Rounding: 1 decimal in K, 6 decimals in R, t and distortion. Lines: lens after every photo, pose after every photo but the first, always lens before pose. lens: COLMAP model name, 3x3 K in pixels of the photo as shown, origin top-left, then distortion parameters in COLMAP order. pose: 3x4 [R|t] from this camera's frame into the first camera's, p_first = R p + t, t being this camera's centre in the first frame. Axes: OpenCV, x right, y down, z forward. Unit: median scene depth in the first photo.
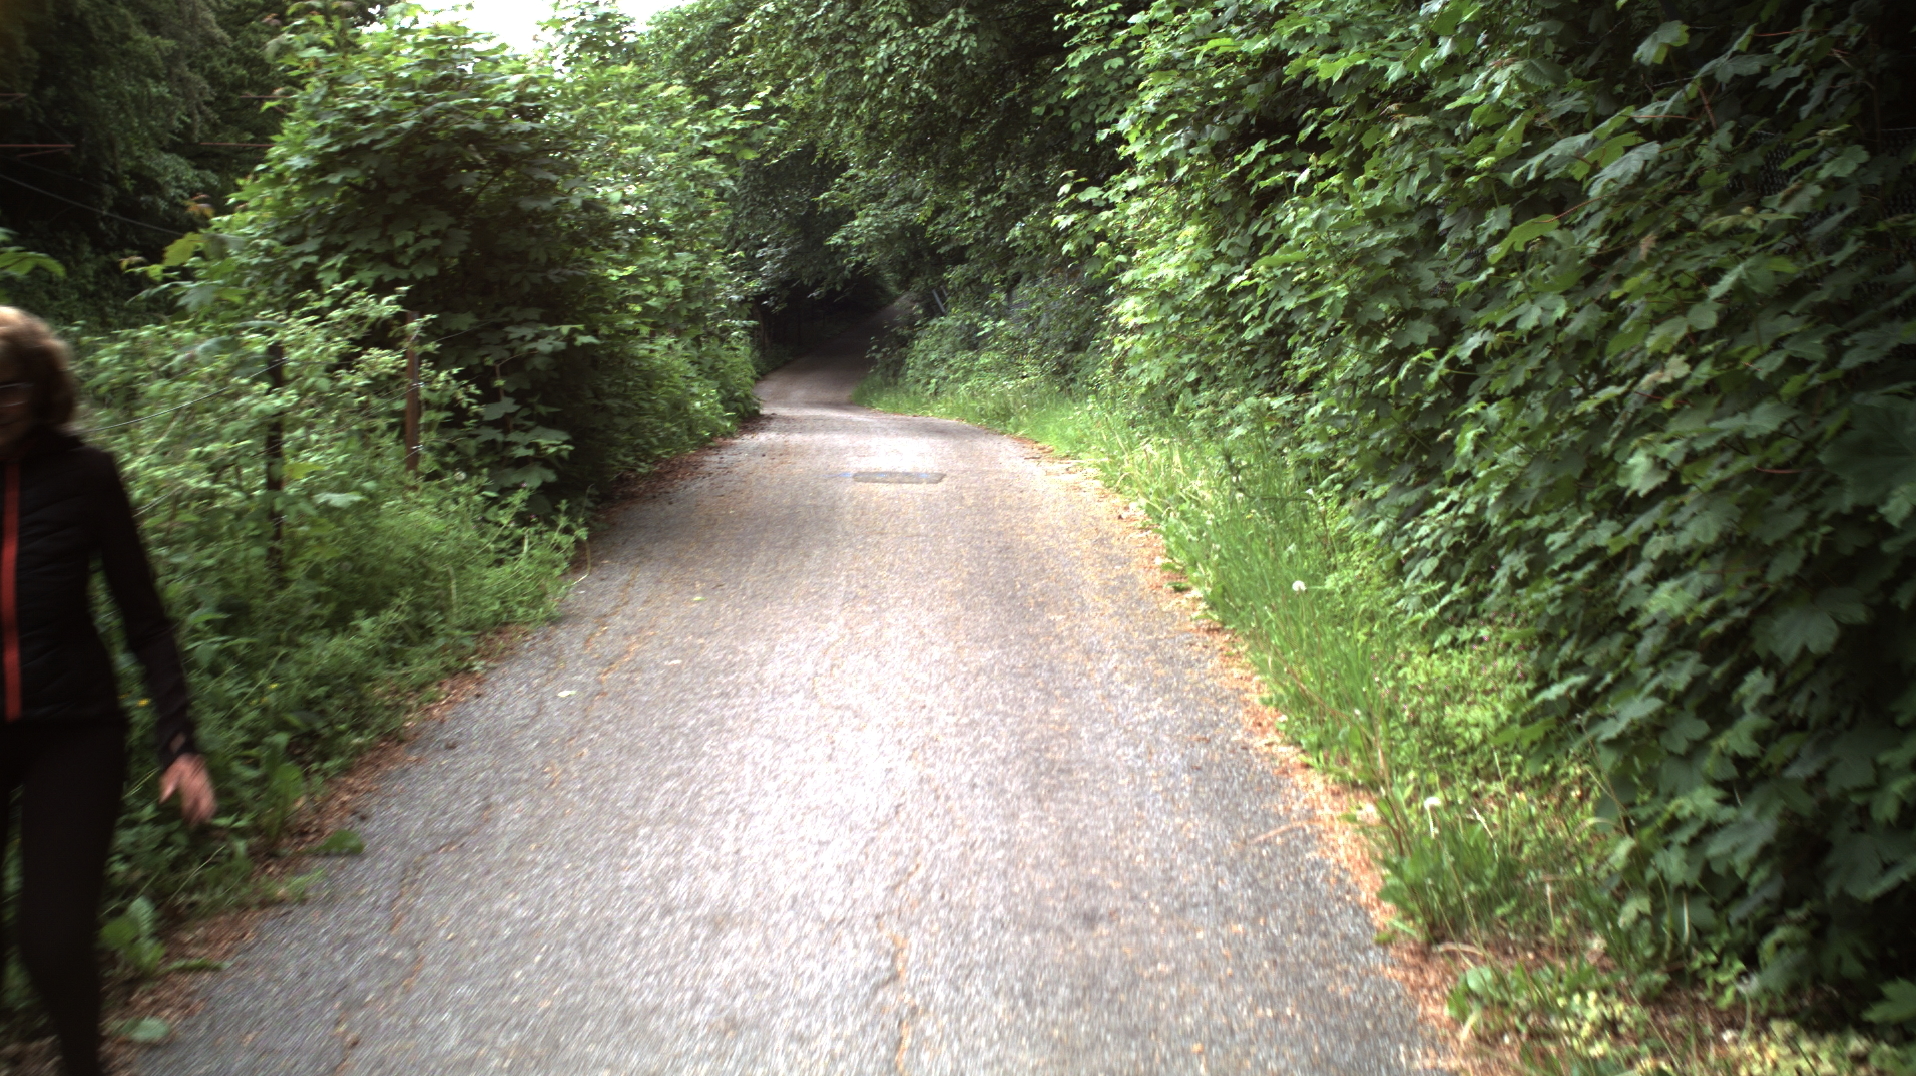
lens RADIAL K [[3605.8, 0, 963.1], [0, 3605.8, 533.7], [0, 0, 1]] dist [-0.289805, 0.000000]
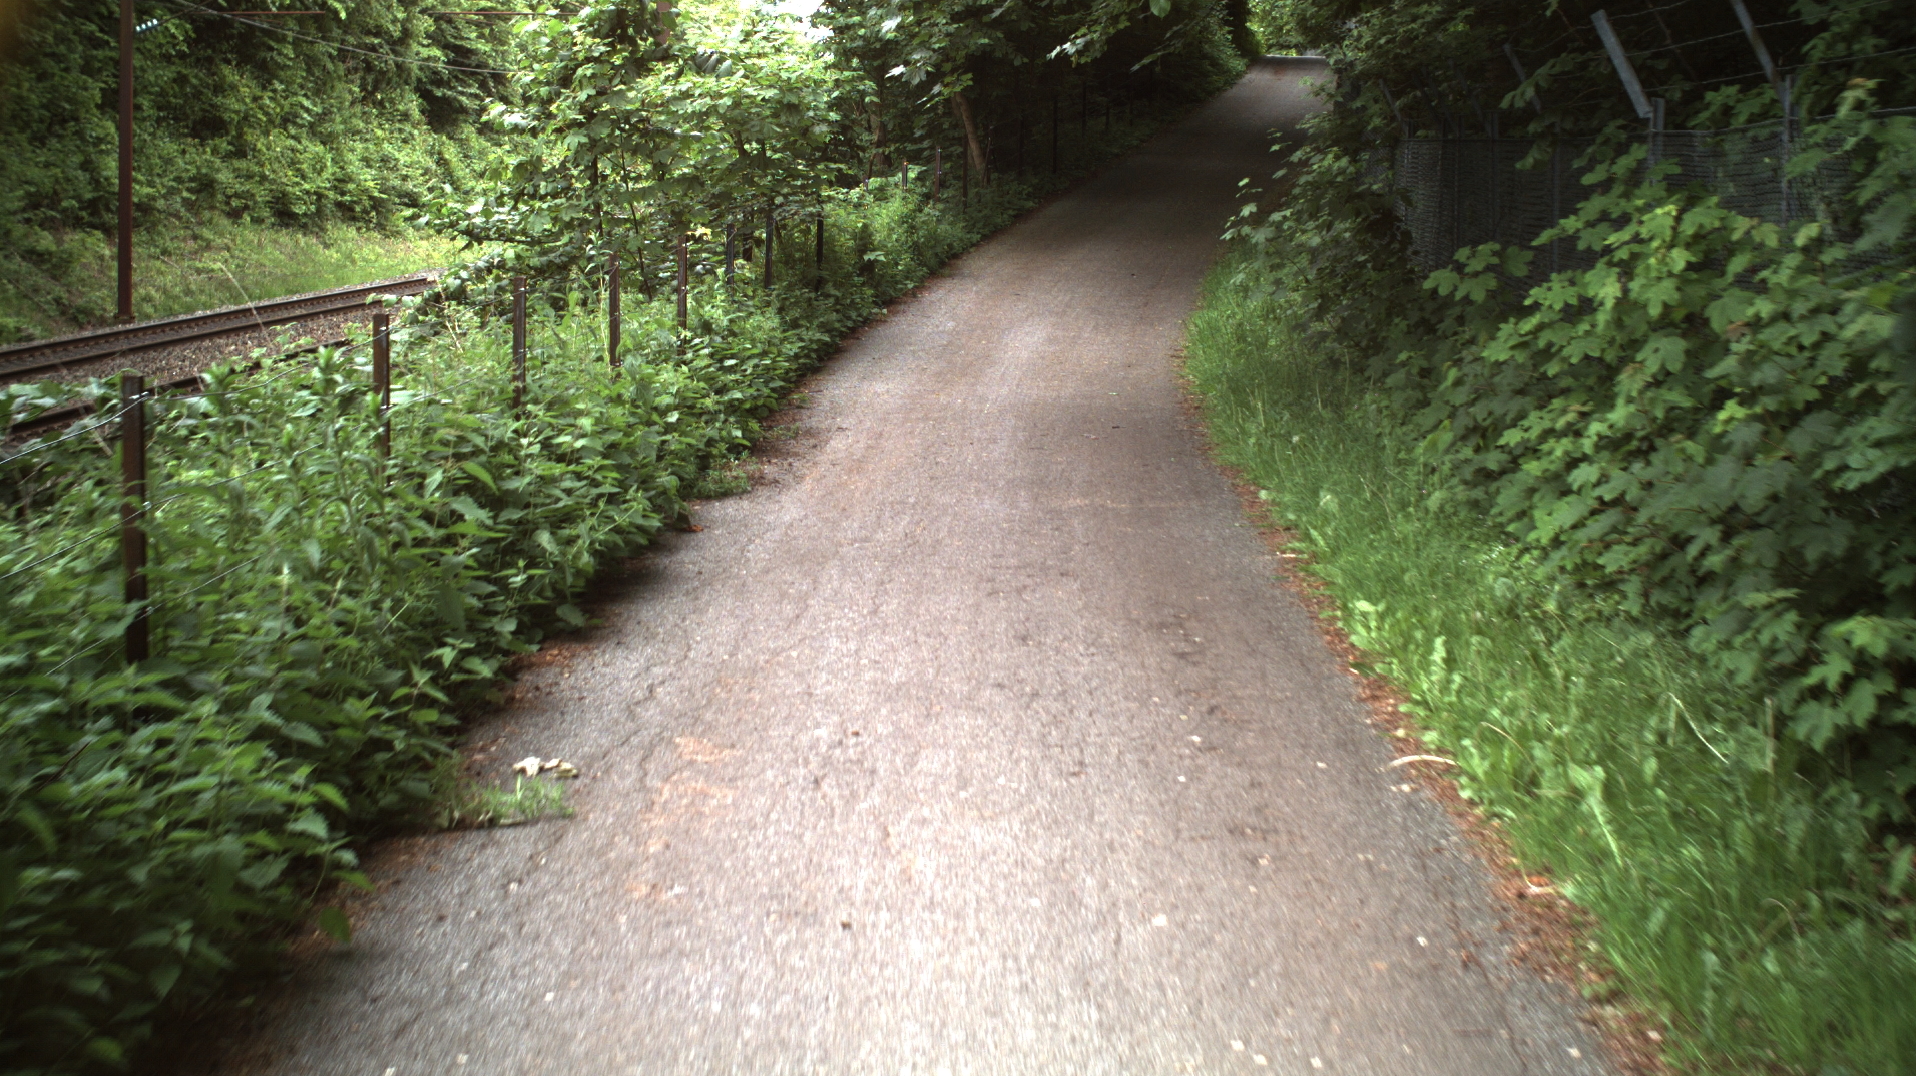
lens RADIAL K [[3605.8, 0, 965.9], [0, 3605.8, 533.7], [0, 0, 1]] dist [-0.289805, 0.000000]
pose [[0.996829, 0.013359, -0.078448, -0.077134], [-0.008683, 0.998182, 0.059651, -0.130718], [0.079102, -0.058780, 0.995132, 2.094928]]
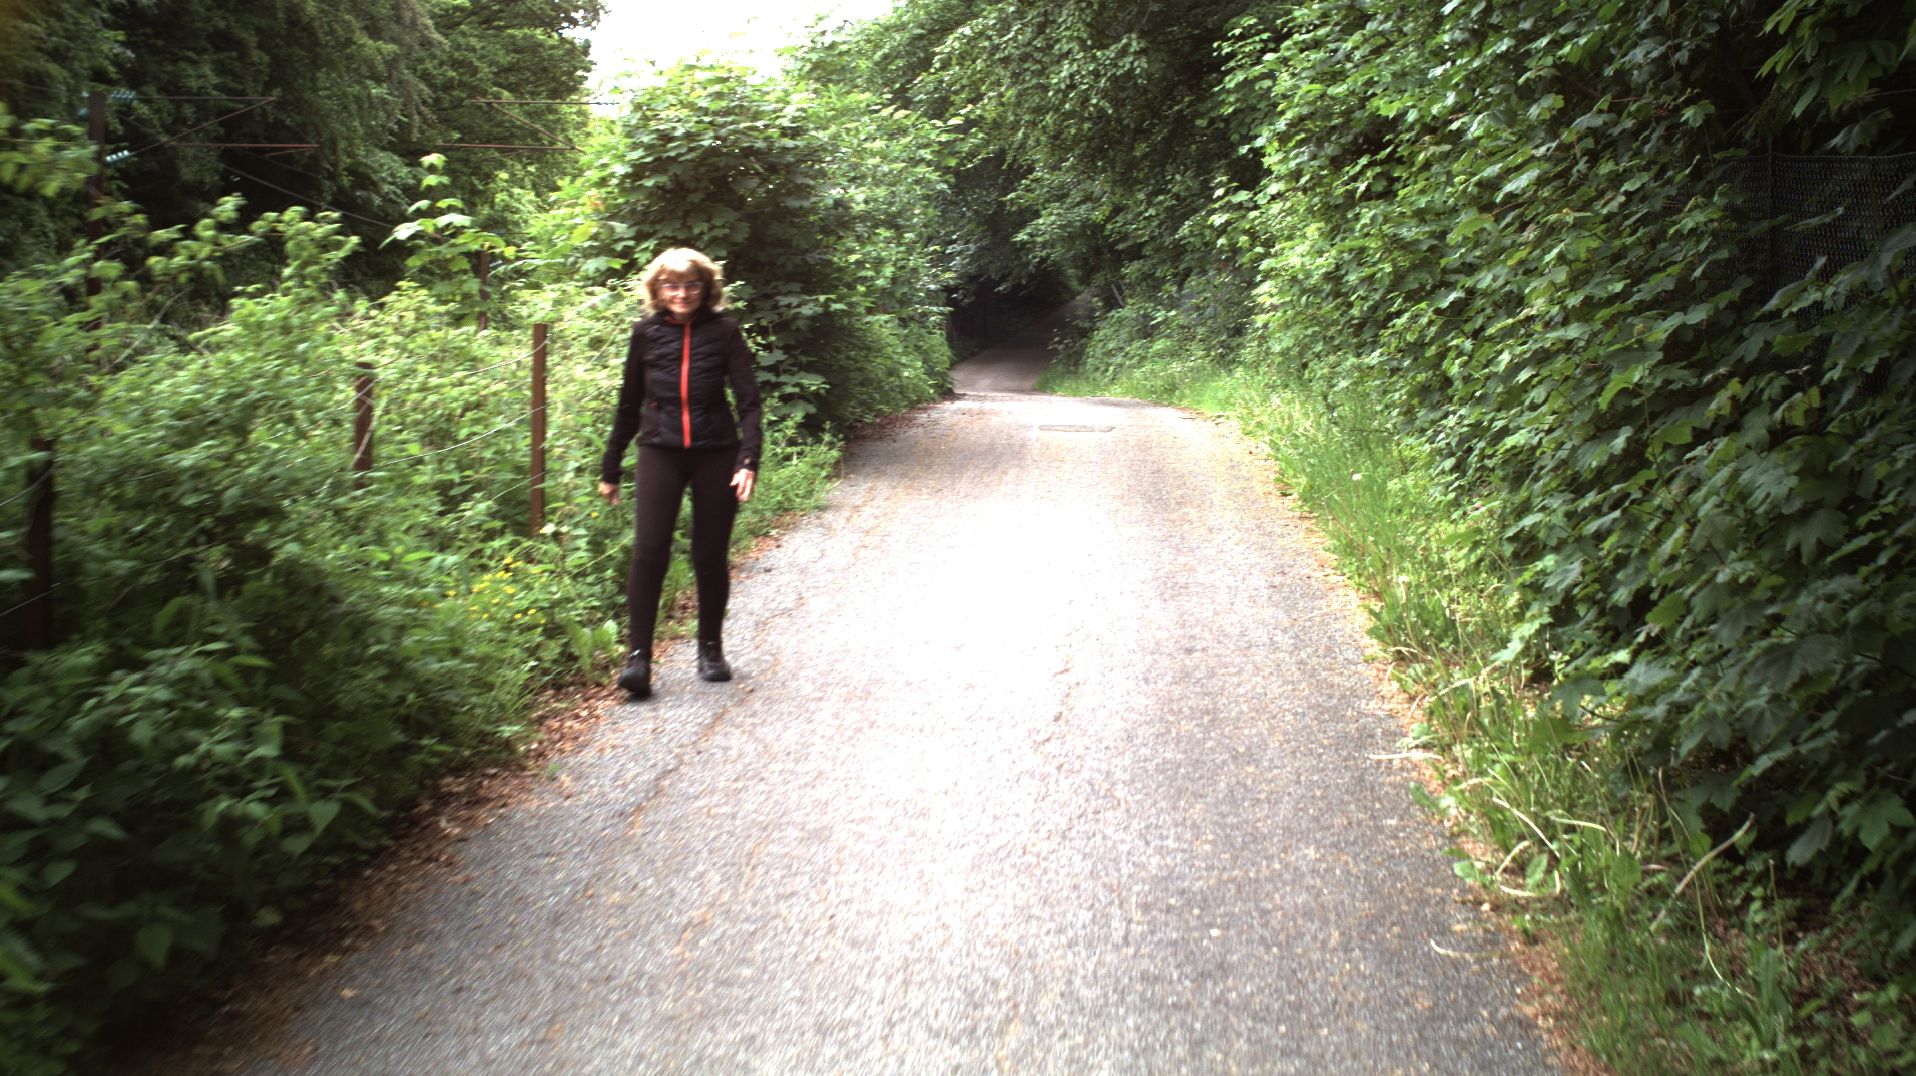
lens RADIAL K [[3605.8, 0, 962.4], [0, 3605.8, 545.2], [0, 0, 1]] dist [-0.289805, 0.000000]
pose [[0.998700, 0.008108, -0.050329, 0.004486], [-0.007941, 0.999962, 0.003529, 0.017089], [0.050356, -0.003125, 0.998726, -0.188594]]
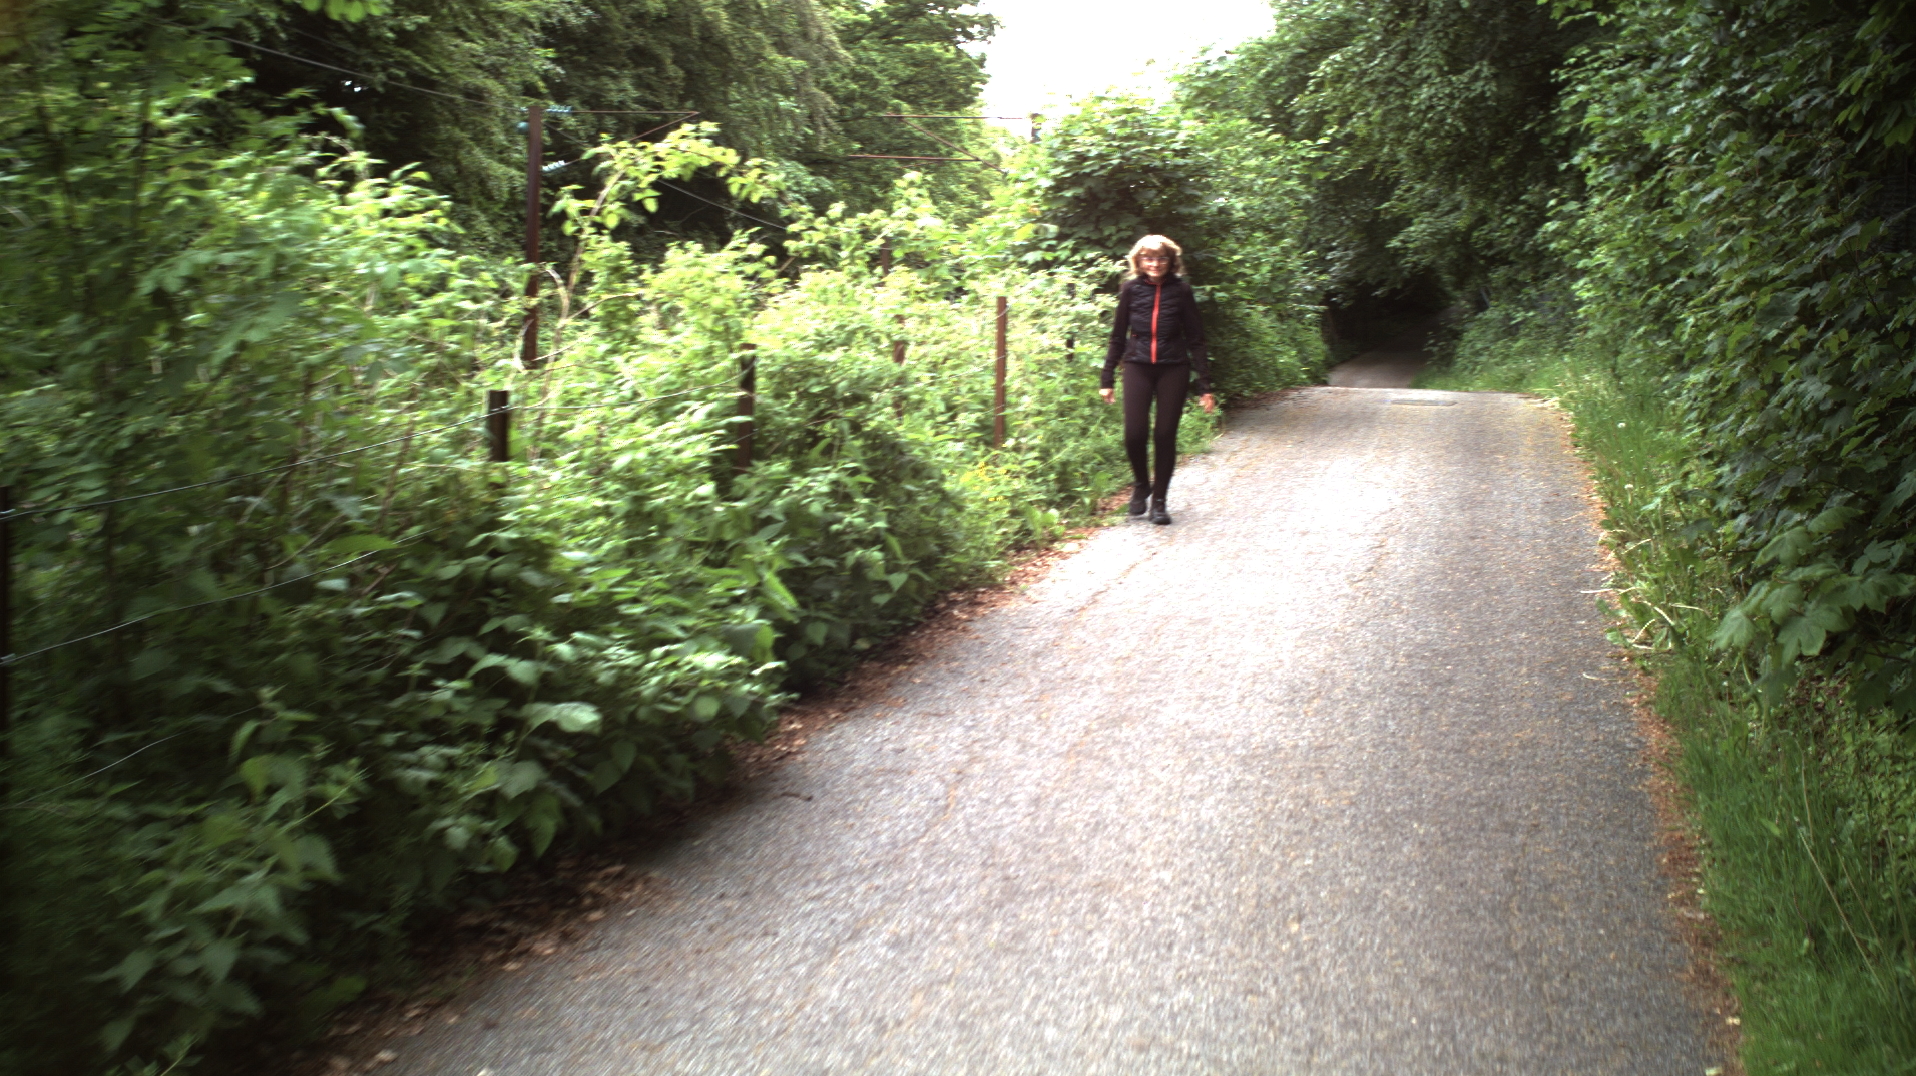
lens RADIAL K [[3605.8, 0, 938.3], [0, 3605.8, 533.1], [0, 0, 1]] dist [-0.289805, 0.000000]
pose [[0.986437, 0.014490, -0.163500, 0.021934], [-0.014837, 0.999890, -0.000900, 0.034494], [0.163469, 0.003314, 0.986543, -0.375195]]
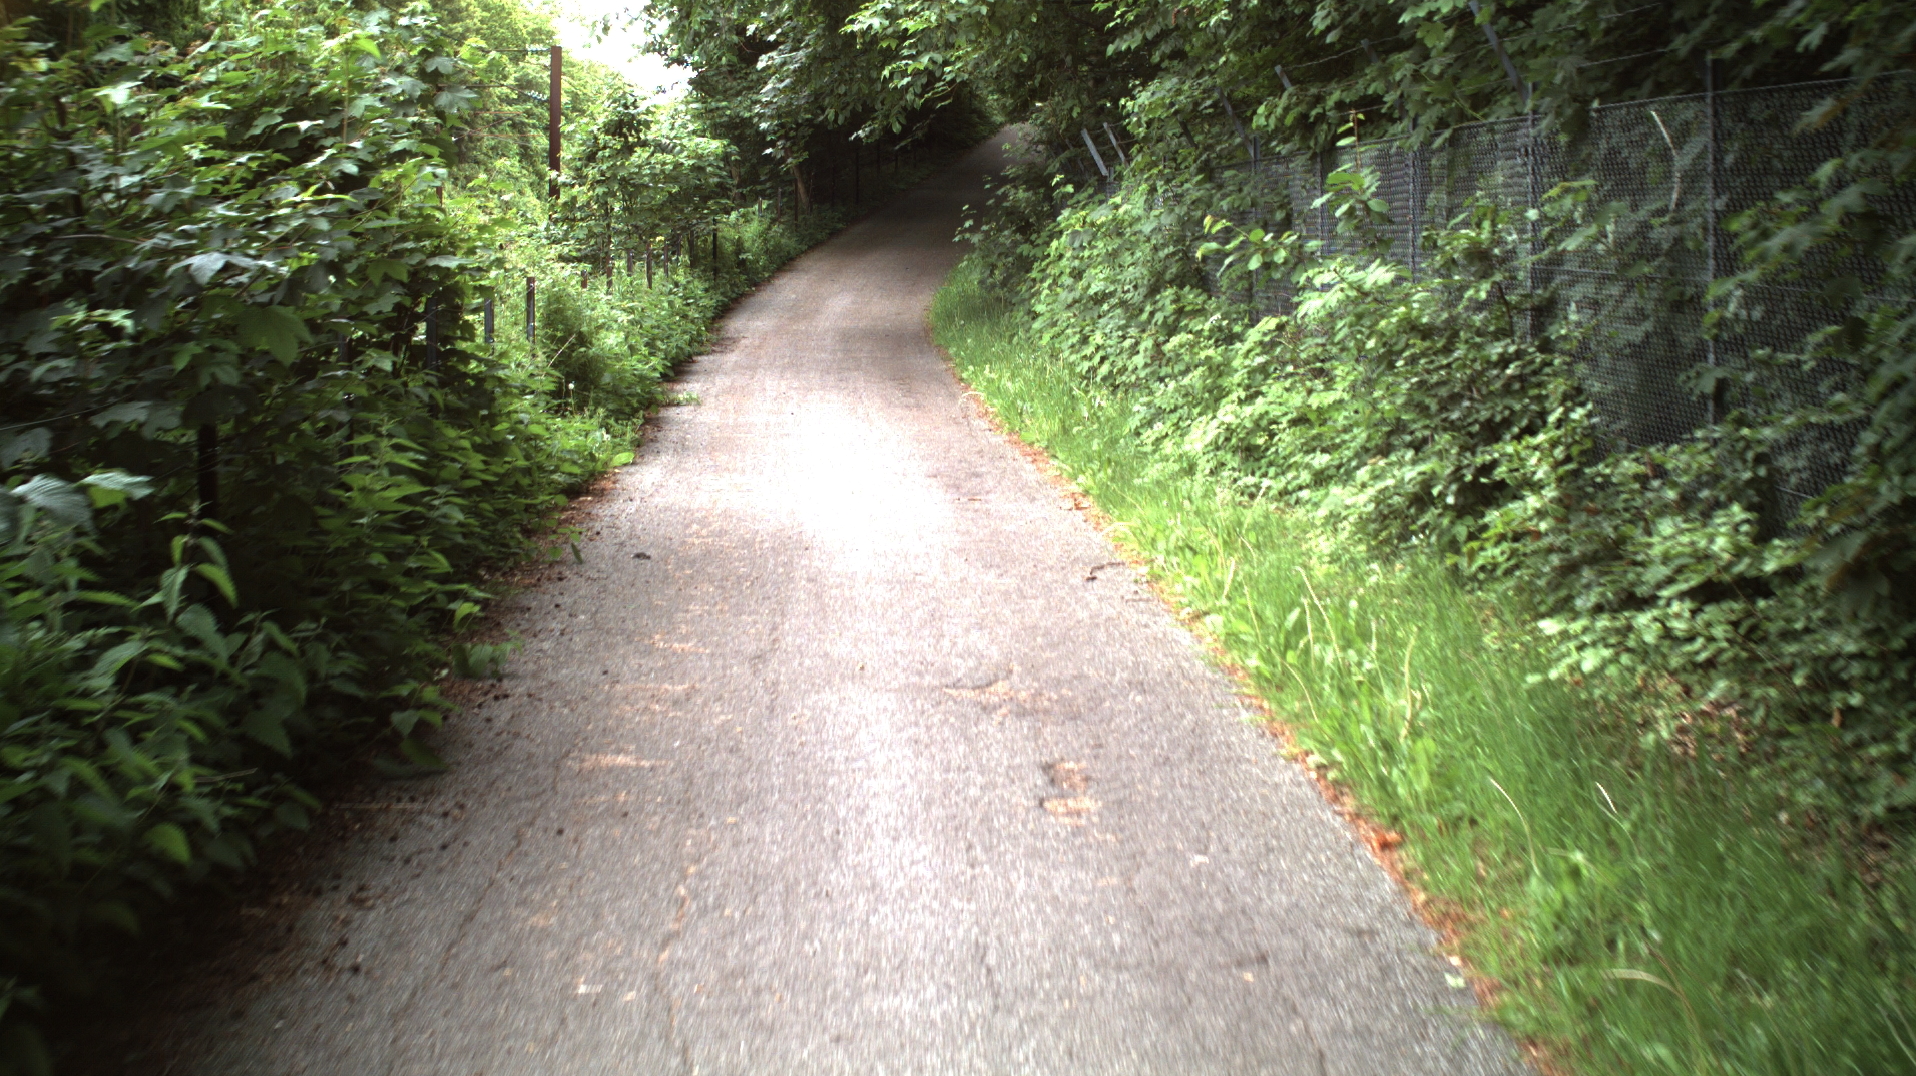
lens RADIAL K [[3605.8, 0, 958.7], [0, 3605.8, 546.5], [0, 0, 1]] dist [-0.289805, 0.000000]
pose [[0.999568, -0.003658, -0.029160, -0.030341], [0.005247, 0.998495, 0.054595, -0.099714], [0.028916, -0.054724, 0.998083, 1.333964]]
